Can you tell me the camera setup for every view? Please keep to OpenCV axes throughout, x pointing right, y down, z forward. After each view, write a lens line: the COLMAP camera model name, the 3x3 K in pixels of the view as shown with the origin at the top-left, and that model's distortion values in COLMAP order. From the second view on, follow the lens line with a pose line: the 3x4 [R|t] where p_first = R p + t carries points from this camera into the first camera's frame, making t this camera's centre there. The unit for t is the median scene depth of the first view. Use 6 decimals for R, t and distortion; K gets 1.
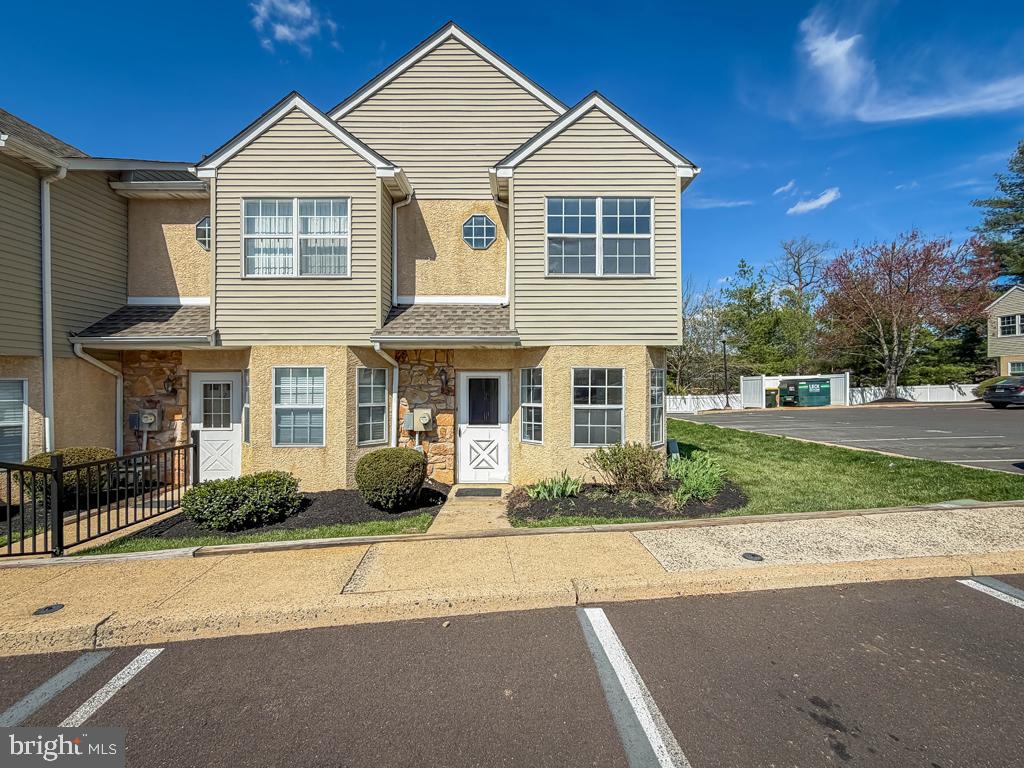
lens RADIAL K [[410.2, 0, 536.5], [0, 410.2, 383.6], [0, 0, 1]] dist [-0.000213, 0.000161]
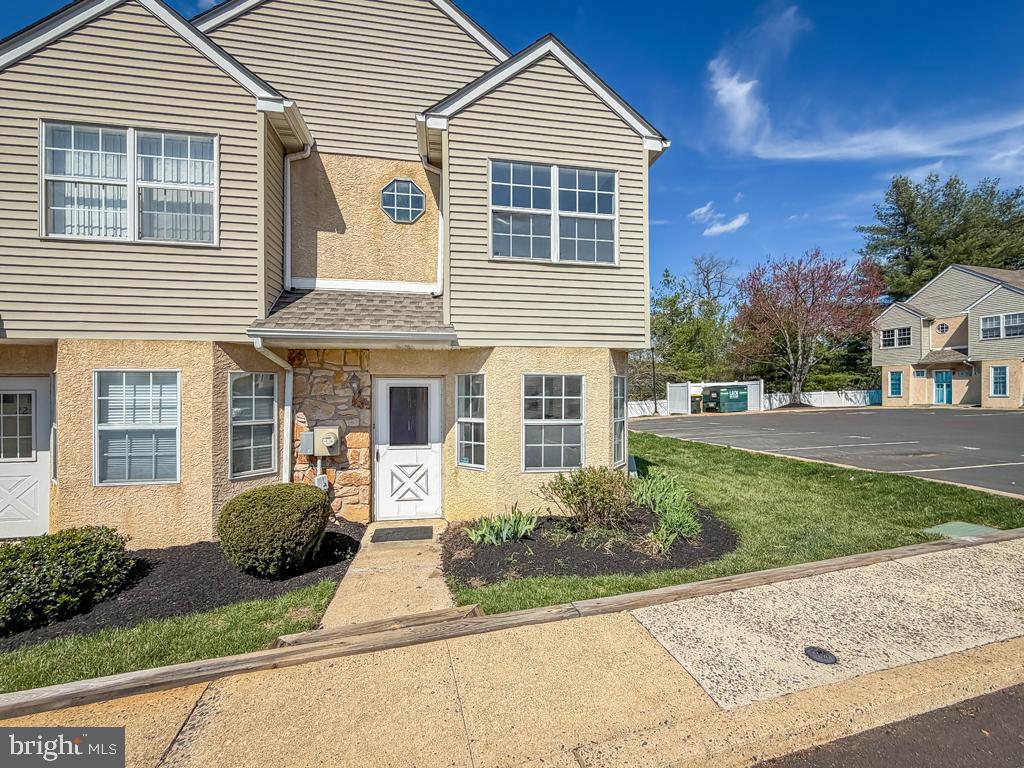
lens RADIAL K [[410.5, 0, 522.7], [0, 410.5, 390.5], [0, 0, 1]] dist [-0.000435, 0.000018]
pose [[0.989265, 0.000327, 0.146130, -0.029955], [-0.000737, 0.999996, 0.002748, -0.008458], [-0.146128, -0.002827, 0.989262, 0.200115]]
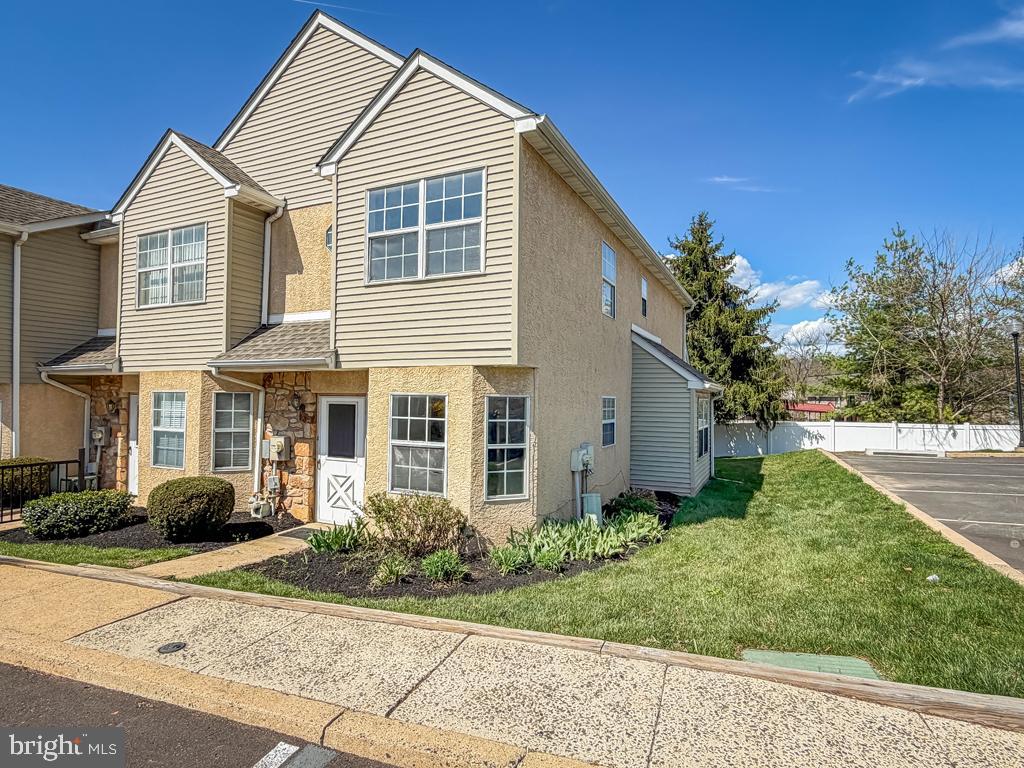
lens RADIAL K [[531.6, 0, 552.5], [0, 531.6, 388.3], [0, 0, 1]] dist [0.001600, -0.000265]
pose [[0.905810, 0.004974, -0.423656, 0.818265], [-0.011544, 0.999850, -0.012943, -0.039996], [0.423528, 0.016614, 0.905731, 0.181201]]
